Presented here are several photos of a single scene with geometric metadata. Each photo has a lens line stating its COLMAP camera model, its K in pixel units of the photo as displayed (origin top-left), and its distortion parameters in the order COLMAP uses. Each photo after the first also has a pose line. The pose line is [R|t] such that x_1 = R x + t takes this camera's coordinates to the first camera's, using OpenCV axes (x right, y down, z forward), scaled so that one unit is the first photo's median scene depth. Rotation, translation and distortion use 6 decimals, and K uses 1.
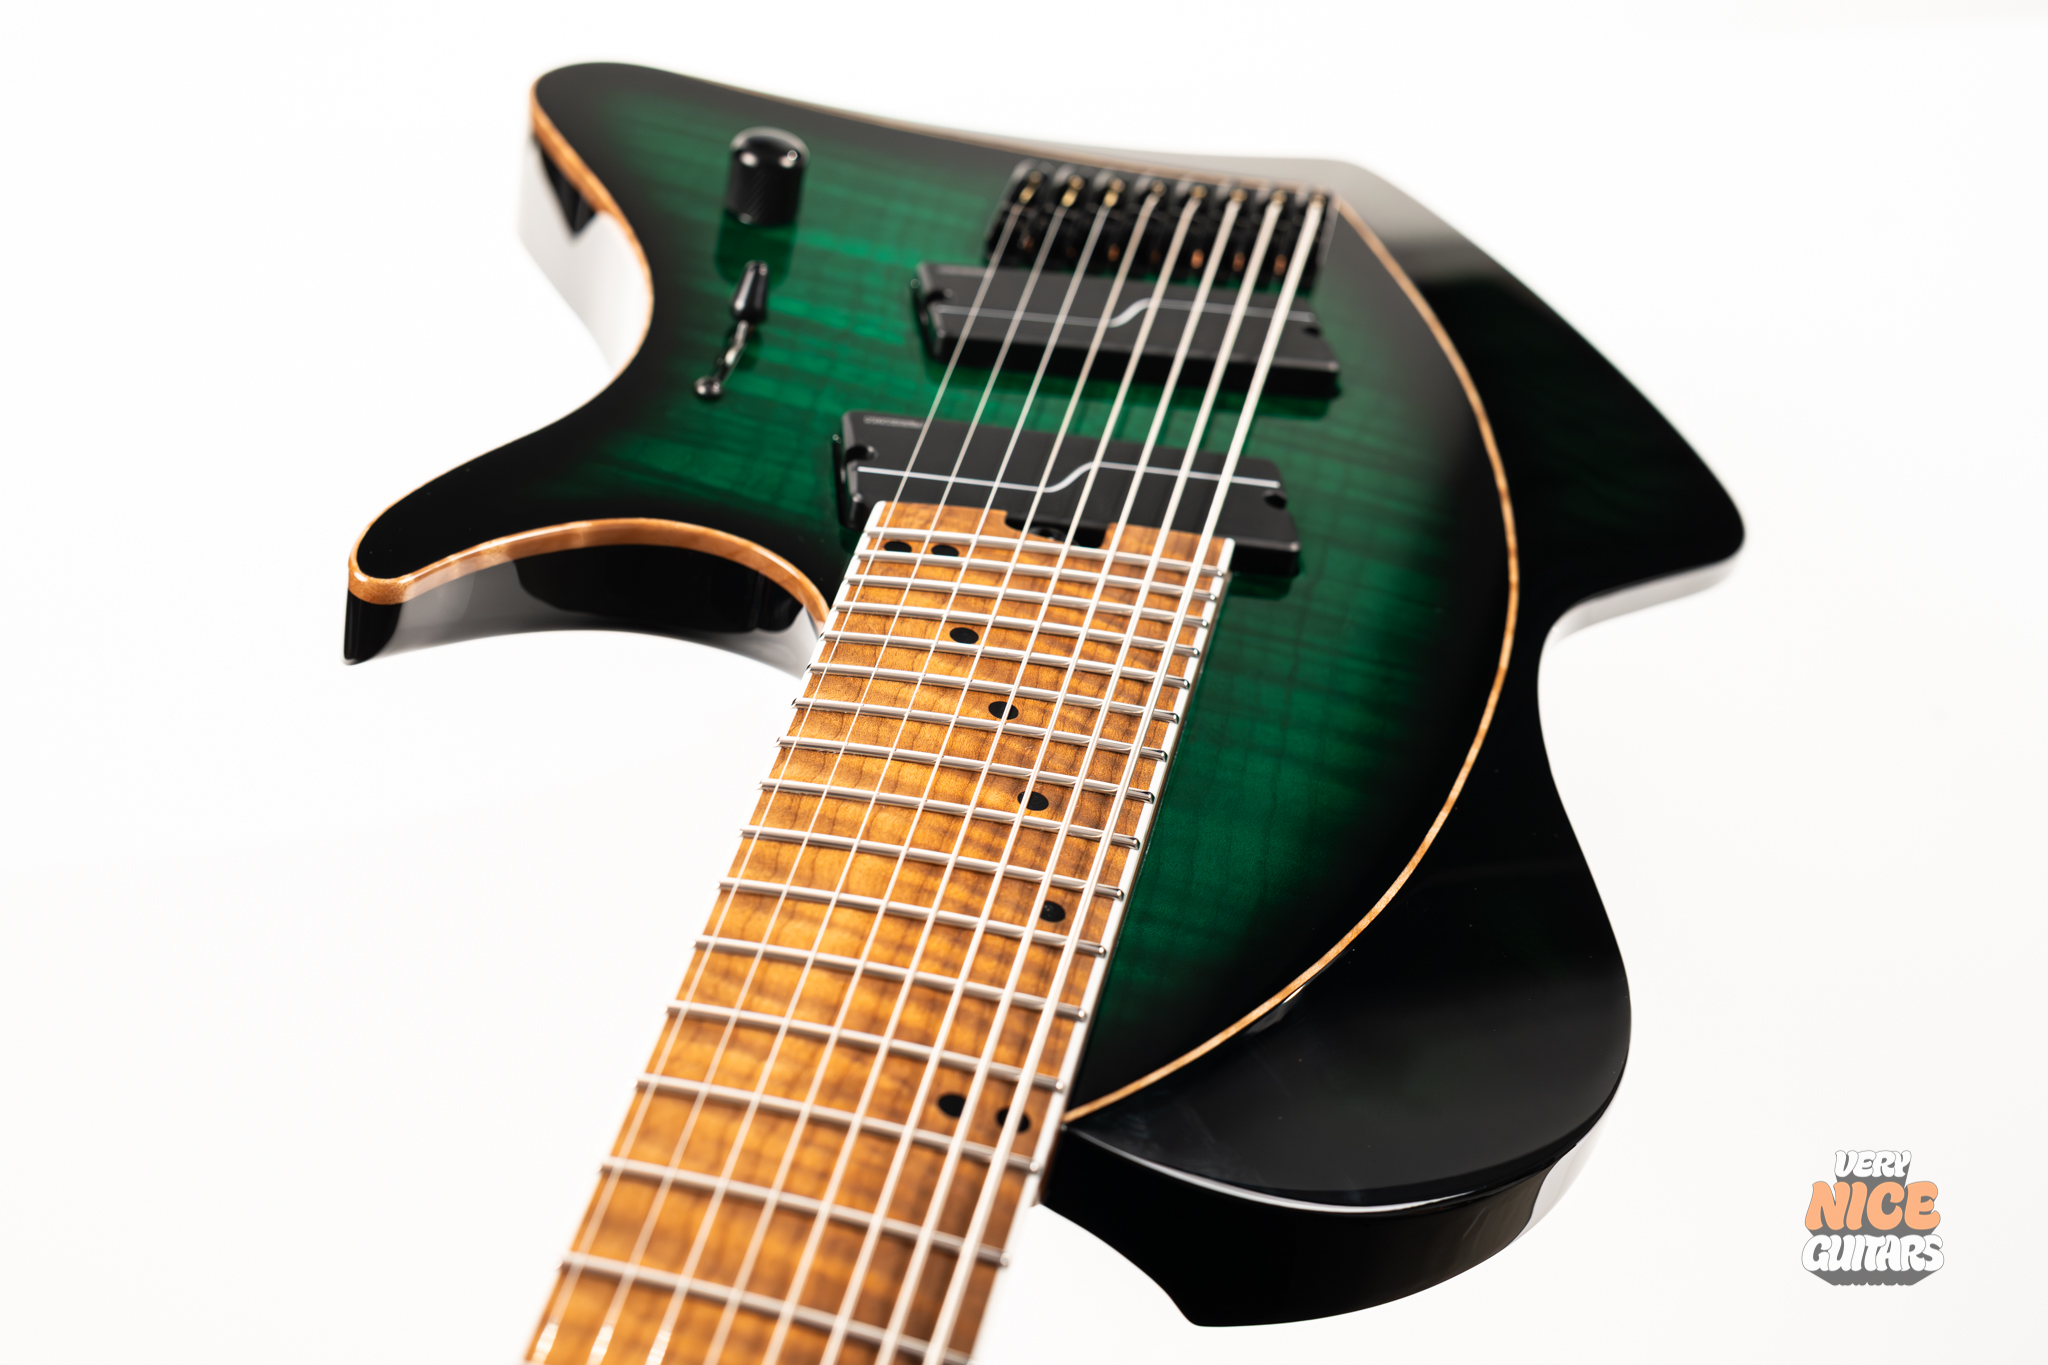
lens RADIAL K [[2937.5, 0, 1029.1], [0, 2937.5, 679.1], [0, 0, 1]] dist [0.035556, 0.000000]
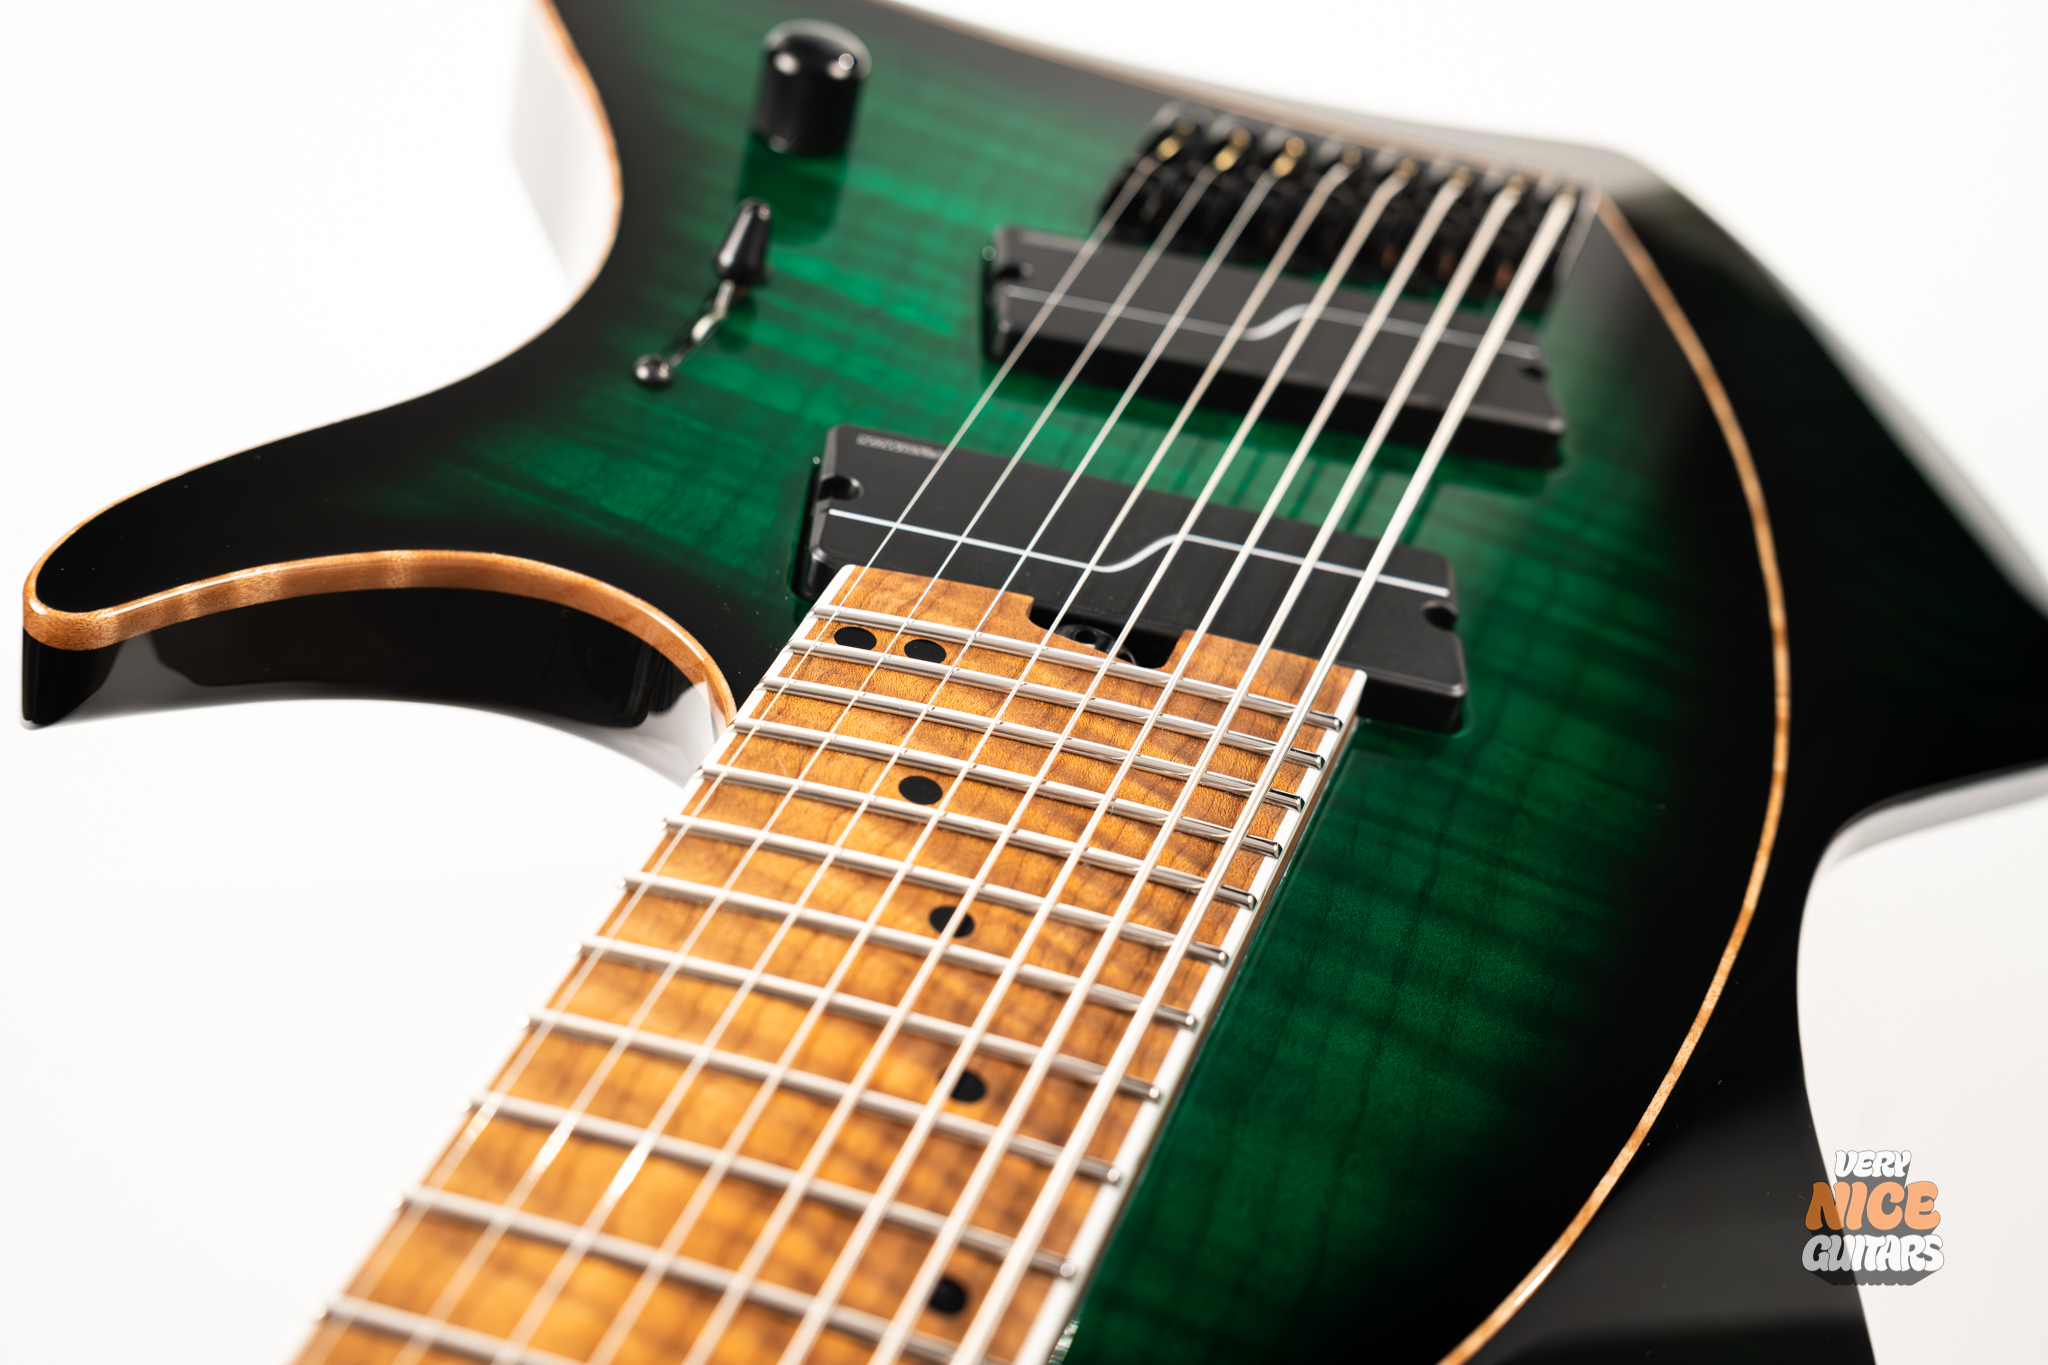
lens RADIAL K [[2937.5, 0, 1047.9], [0, 2937.5, 630.5], [0, 0, 1]] dist [0.035556, 0.000000]
pose [[0.990954, 0.106277, -0.081942, 0.050865], [-0.106932, 0.994260, -0.003635, -0.046073], [0.081086, 0.012364, 0.996630, 0.315201]]
